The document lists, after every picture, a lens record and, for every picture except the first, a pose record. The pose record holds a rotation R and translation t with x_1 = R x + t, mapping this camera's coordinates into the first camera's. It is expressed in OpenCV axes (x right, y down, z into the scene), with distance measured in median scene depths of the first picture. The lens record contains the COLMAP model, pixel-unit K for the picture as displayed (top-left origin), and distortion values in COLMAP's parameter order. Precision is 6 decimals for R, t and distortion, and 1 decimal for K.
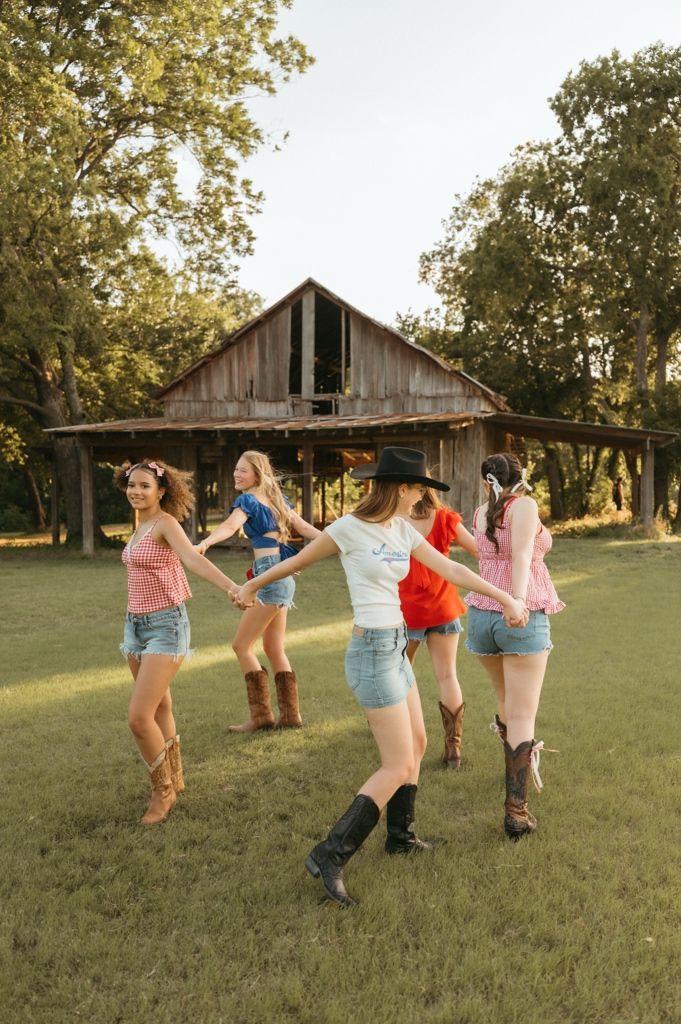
lens RADIAL K [[931.2, 0, 339.4], [0, 931.2, 509.3], [0, 0, 1]] dist [0.003563, -0.041197]
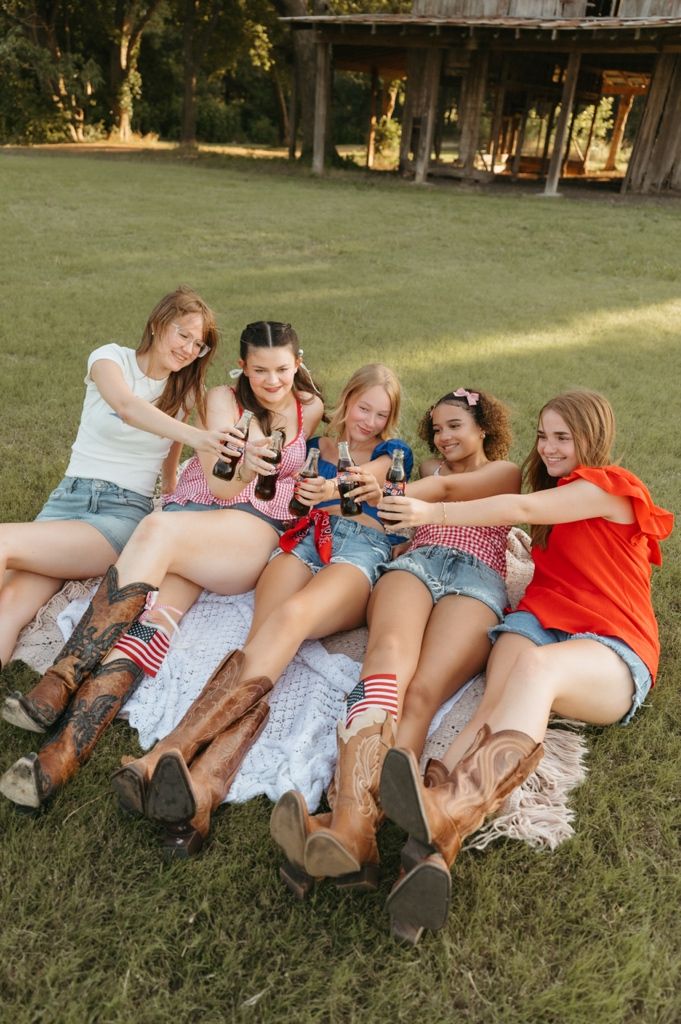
lens RADIAL K [[755.6, 0, 309.6], [0, 755.6, 509.9], [0, 0, 1]] dist [0.063424, -0.020134]
pose [[0.954324, 0.199362, -0.222530, -0.018922], [-0.082976, 0.892367, 0.443616, 0.006310], [0.287019, -0.404889, 0.868150, 0.118309]]
